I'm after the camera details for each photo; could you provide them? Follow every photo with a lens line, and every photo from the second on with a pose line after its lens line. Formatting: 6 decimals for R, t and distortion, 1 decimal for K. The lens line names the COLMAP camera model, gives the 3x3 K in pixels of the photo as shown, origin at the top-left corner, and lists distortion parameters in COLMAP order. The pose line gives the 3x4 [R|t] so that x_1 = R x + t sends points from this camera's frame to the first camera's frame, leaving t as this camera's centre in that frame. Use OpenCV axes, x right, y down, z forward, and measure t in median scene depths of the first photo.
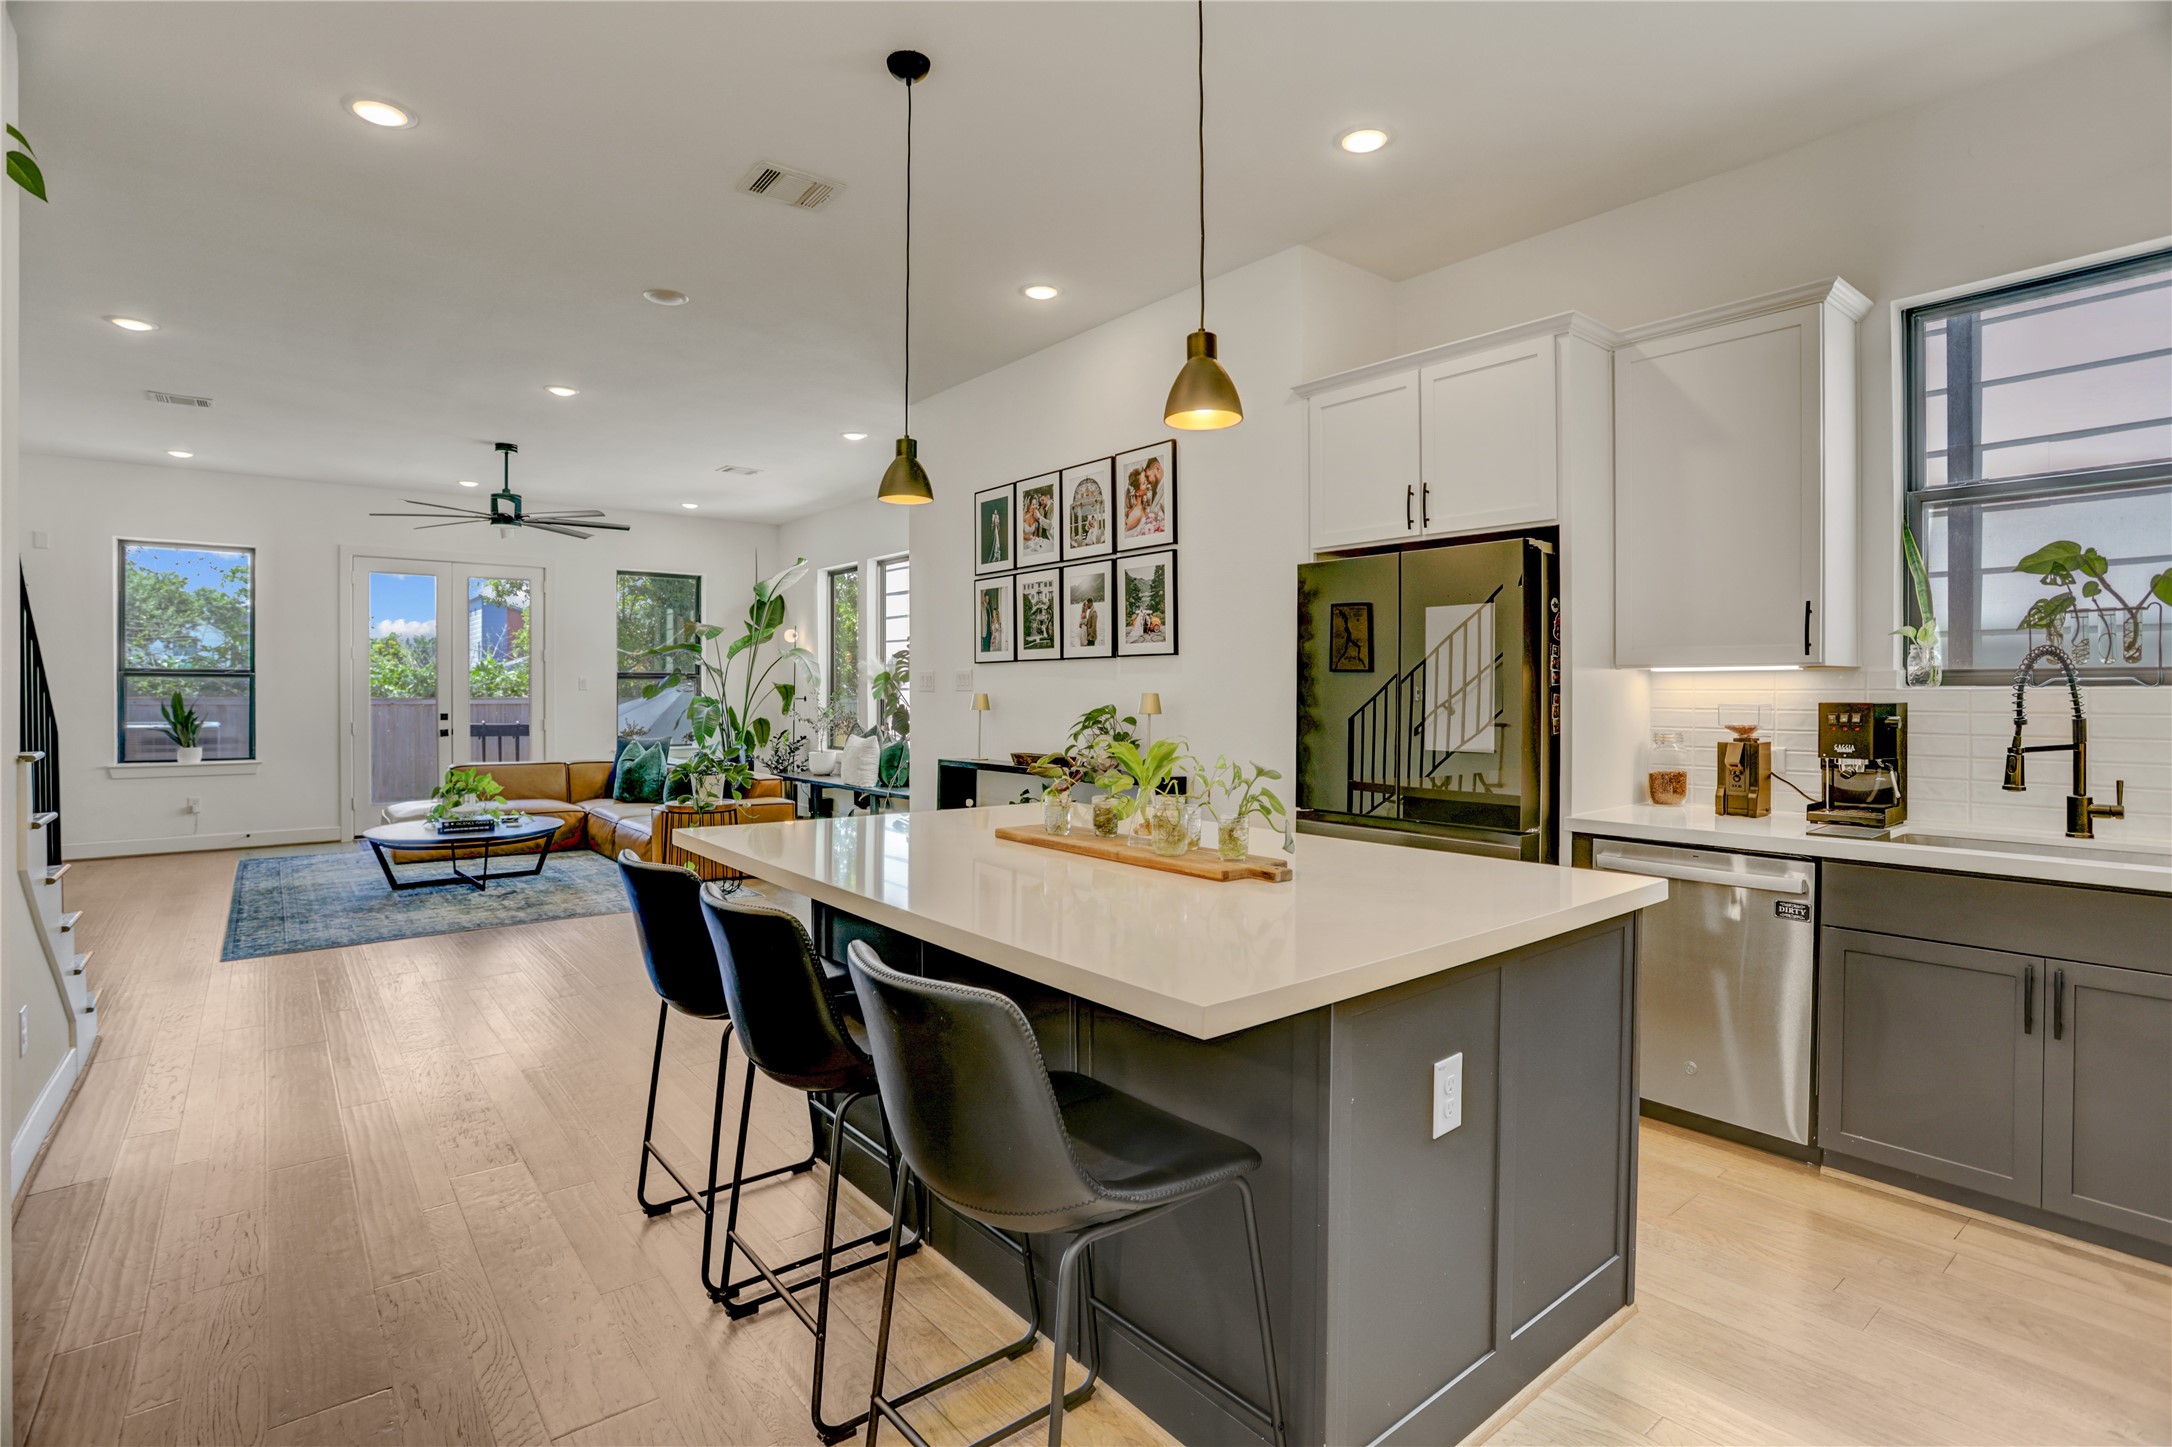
lens RADIAL K [[1063.0, 0, 1089.6], [0, 1063.0, 710.2], [0, 0, 1]] dist [-0.057625, 0.018855]
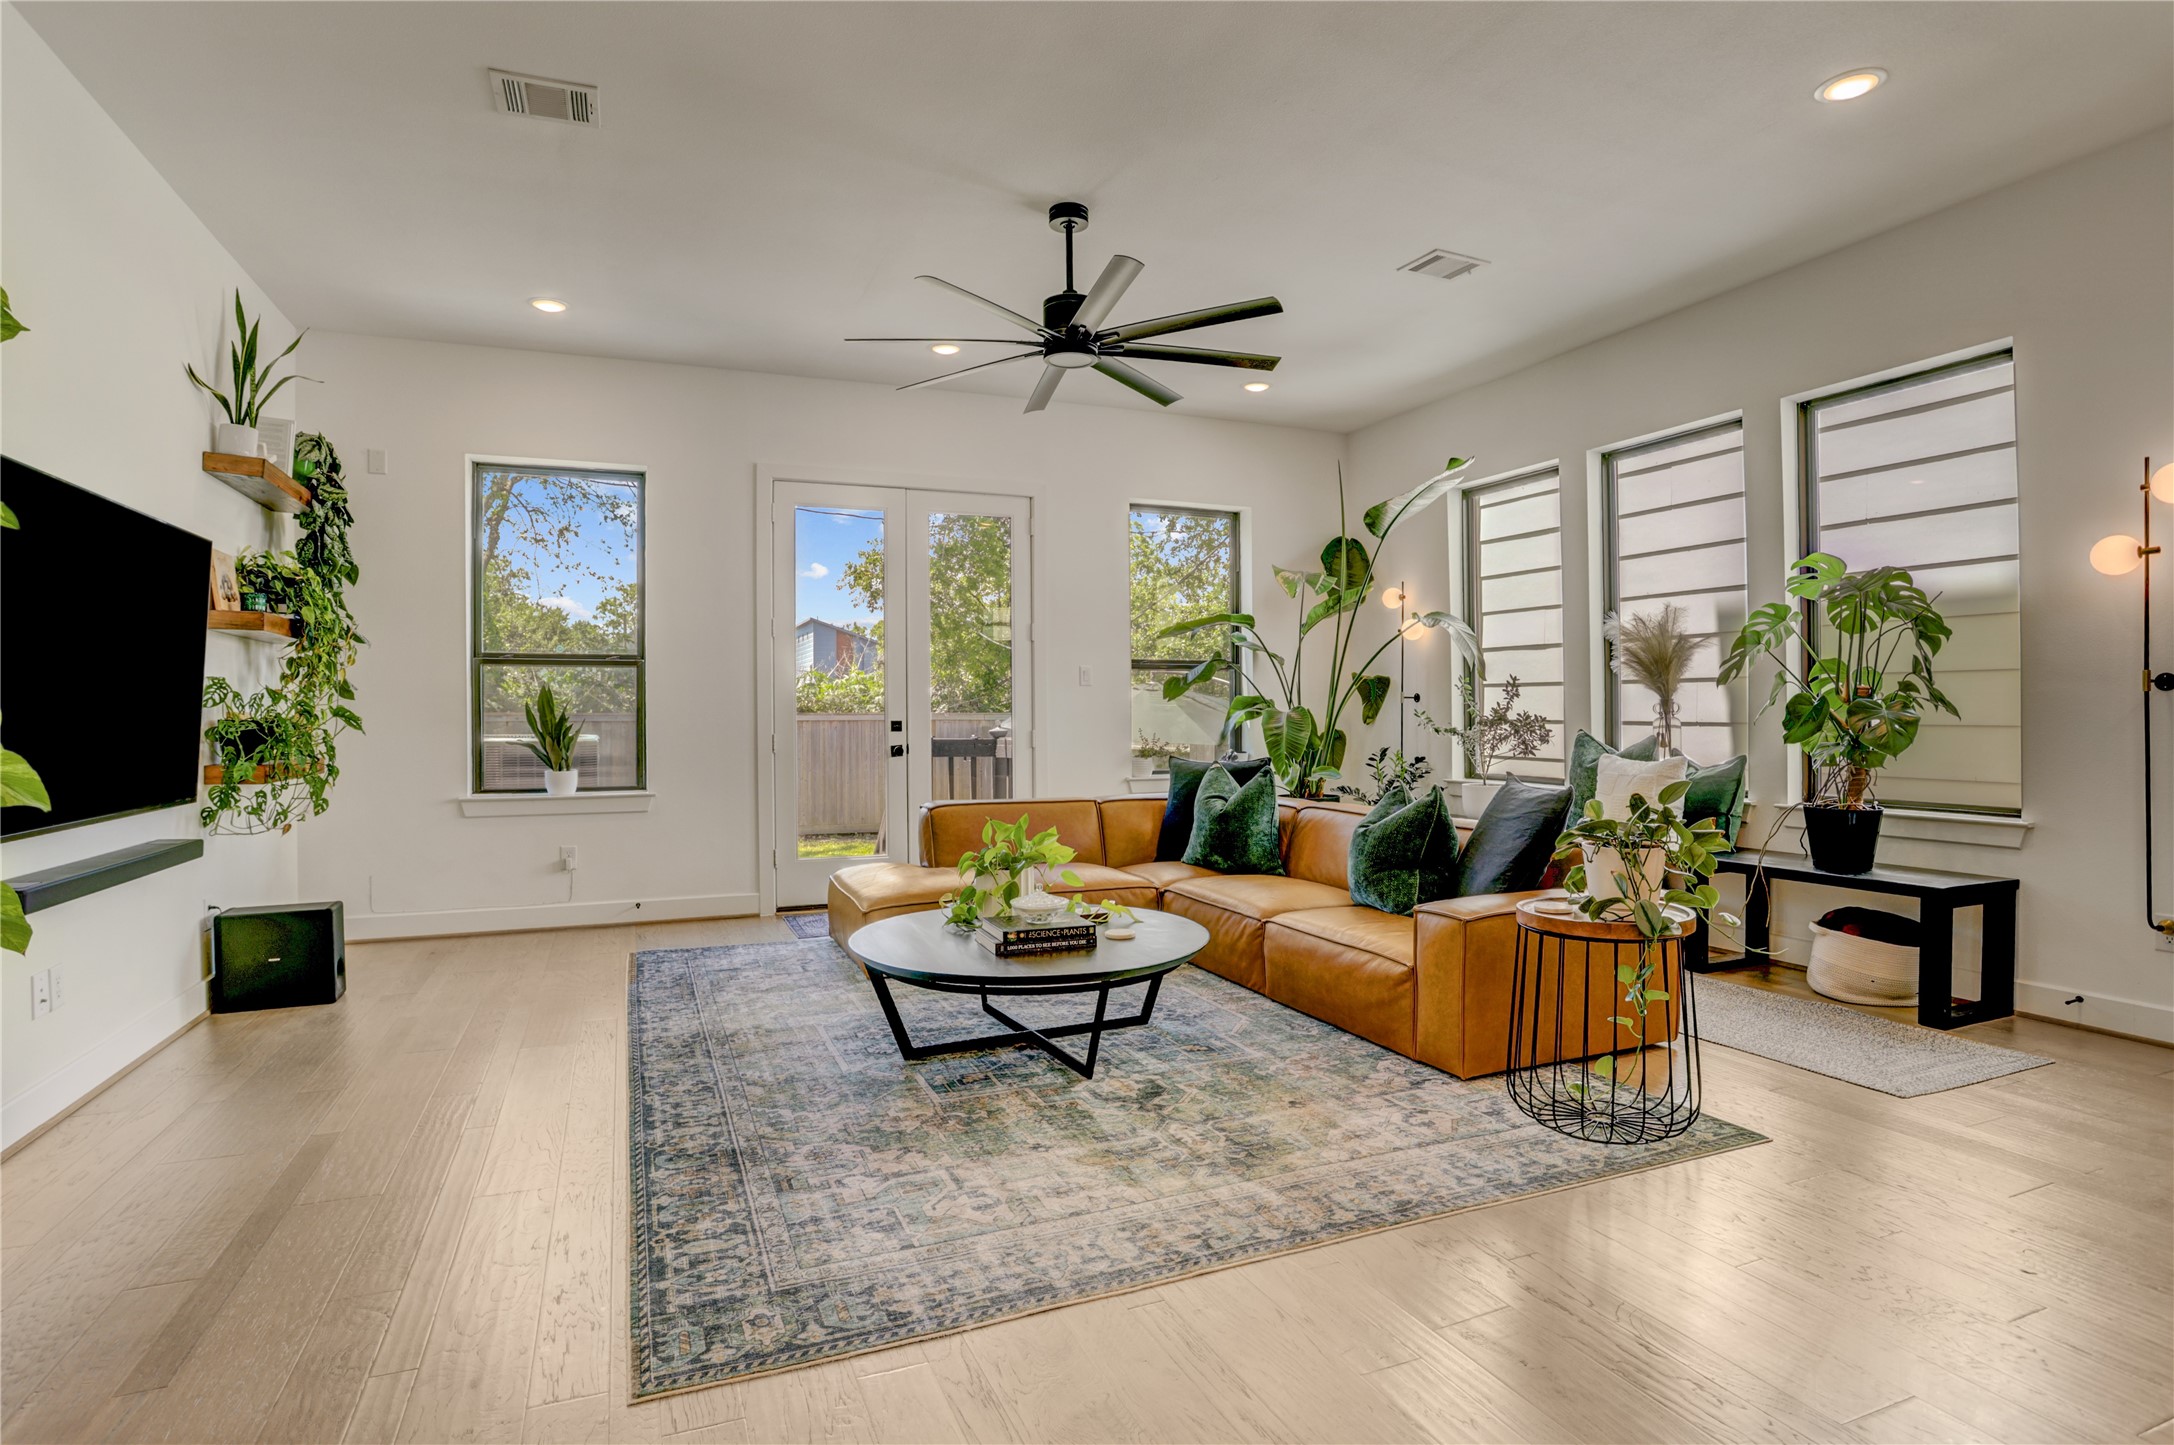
lens RADIAL K [[1064.0, 0, 1087.5], [0, 1064.0, 716.1], [0, 0, 1]] dist [-0.057625, 0.018855]
pose [[0.964509, -0.005981, -0.263981, -0.368726], [0.001824, 0.999870, -0.015992, 0.012143], [0.264043, 0.014943, 0.964395, 0.434967]]
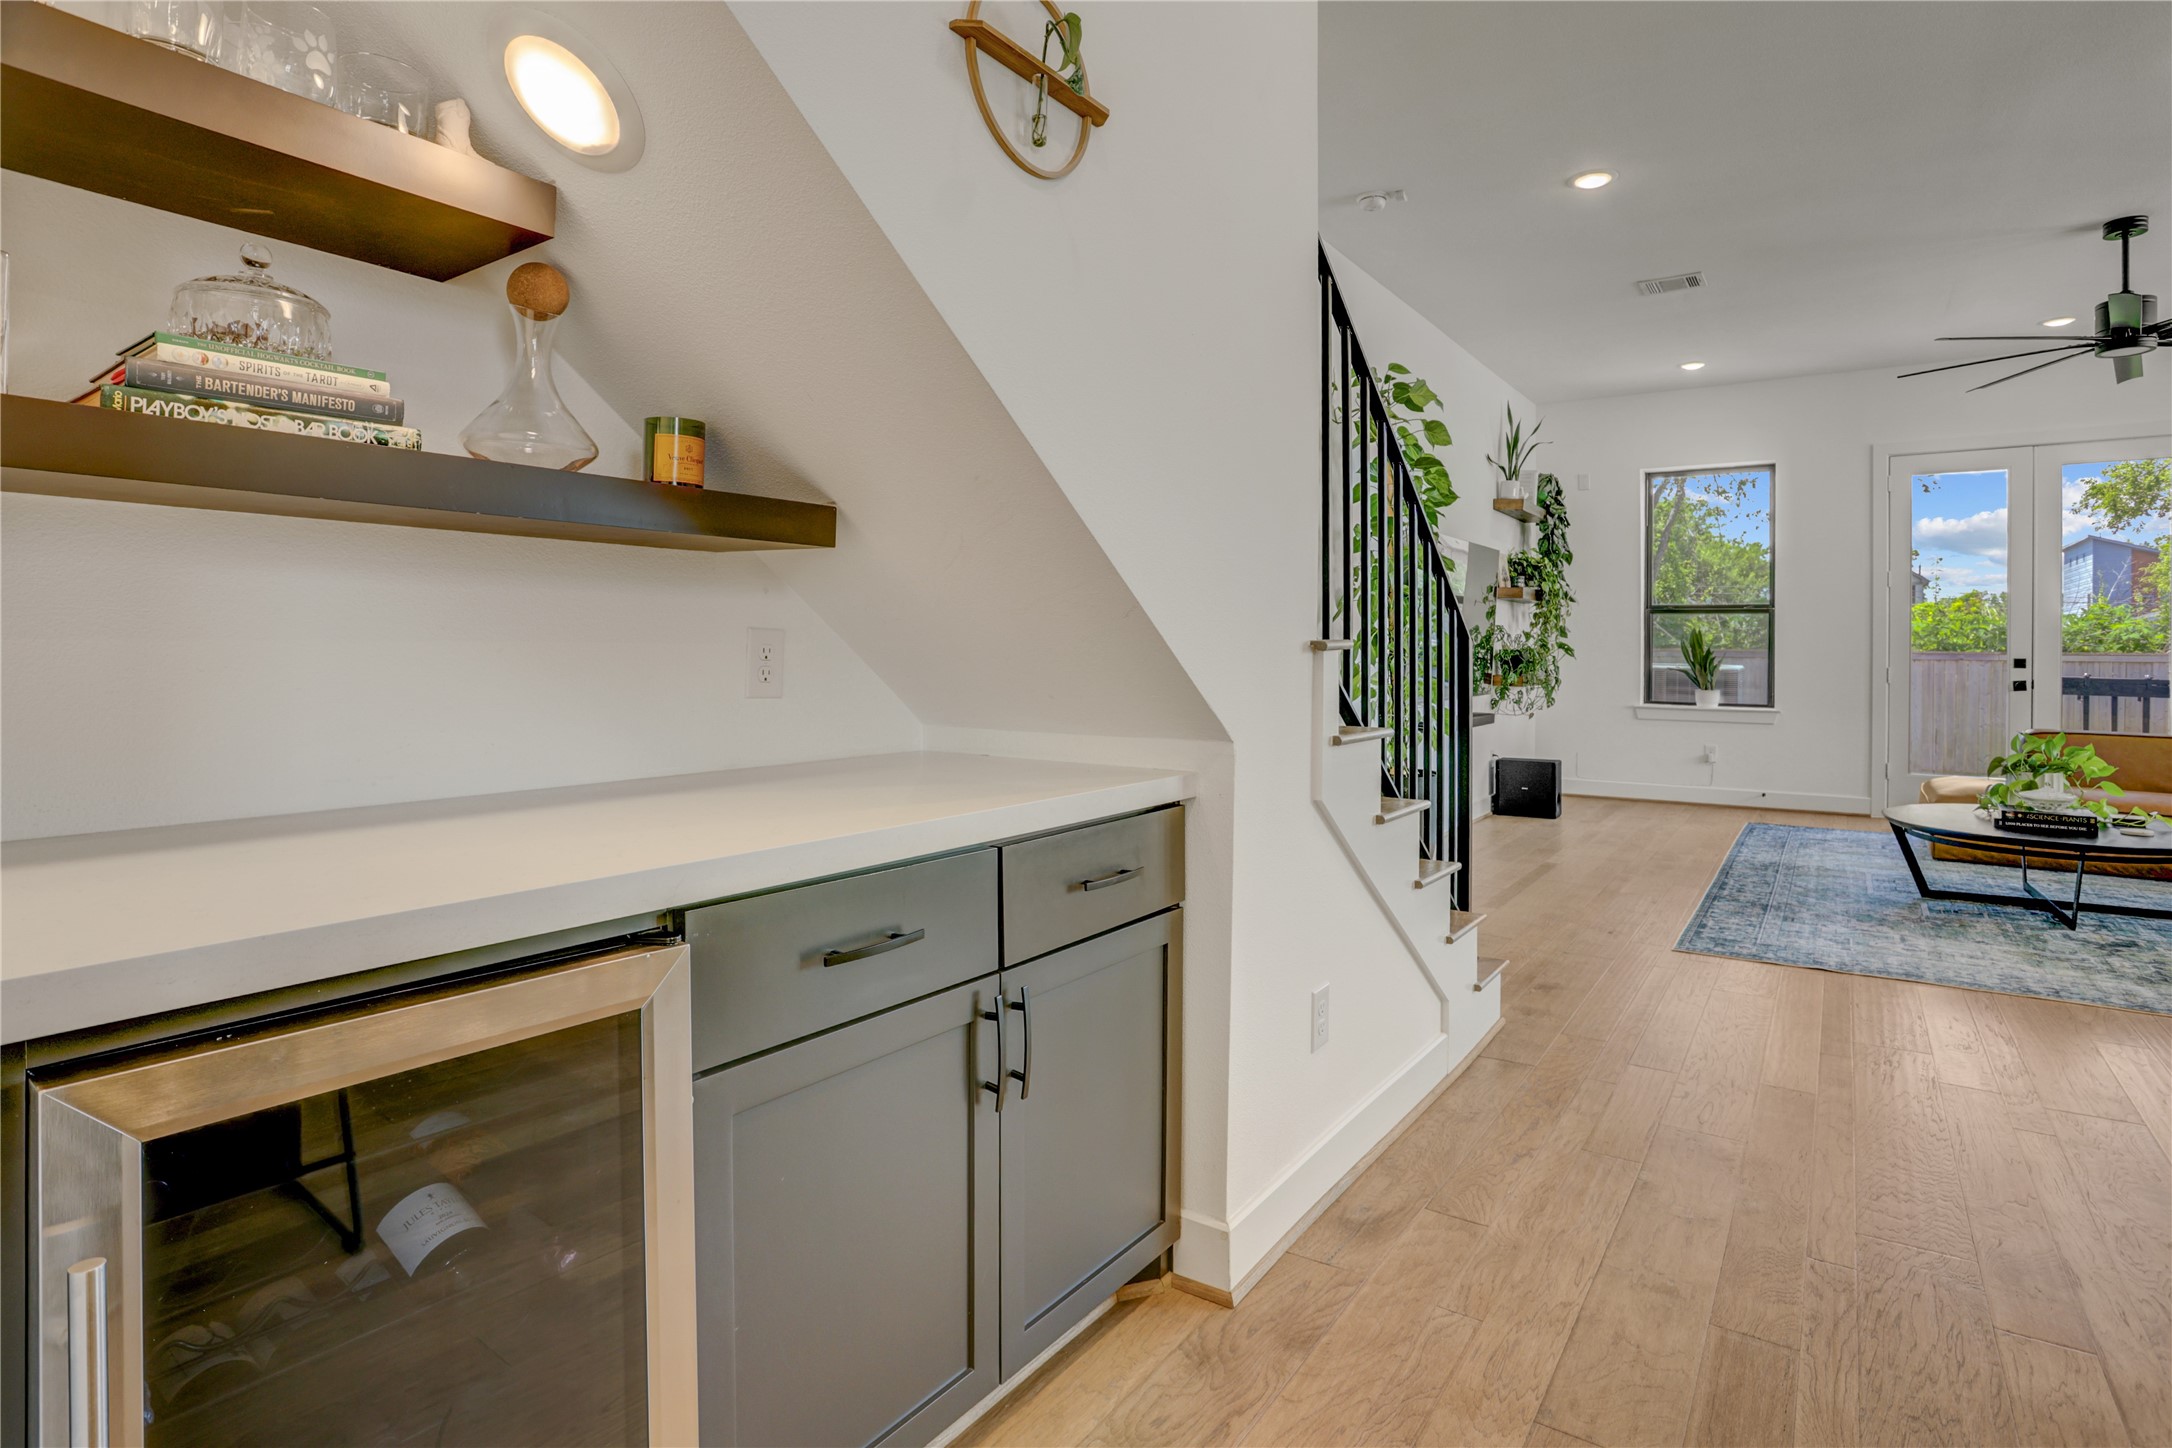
lens RADIAL K [[1063.0, 0, 1106.1], [0, 1063.0, 645.5], [0, 0, 1]] dist [-0.057625, 0.018855]
pose [[0.272227, -0.004485, -0.962223, -0.127969], [-0.025779, 0.999596, -0.011952, 0.021604], [0.961888, 0.028058, 0.272002, 0.234074]]
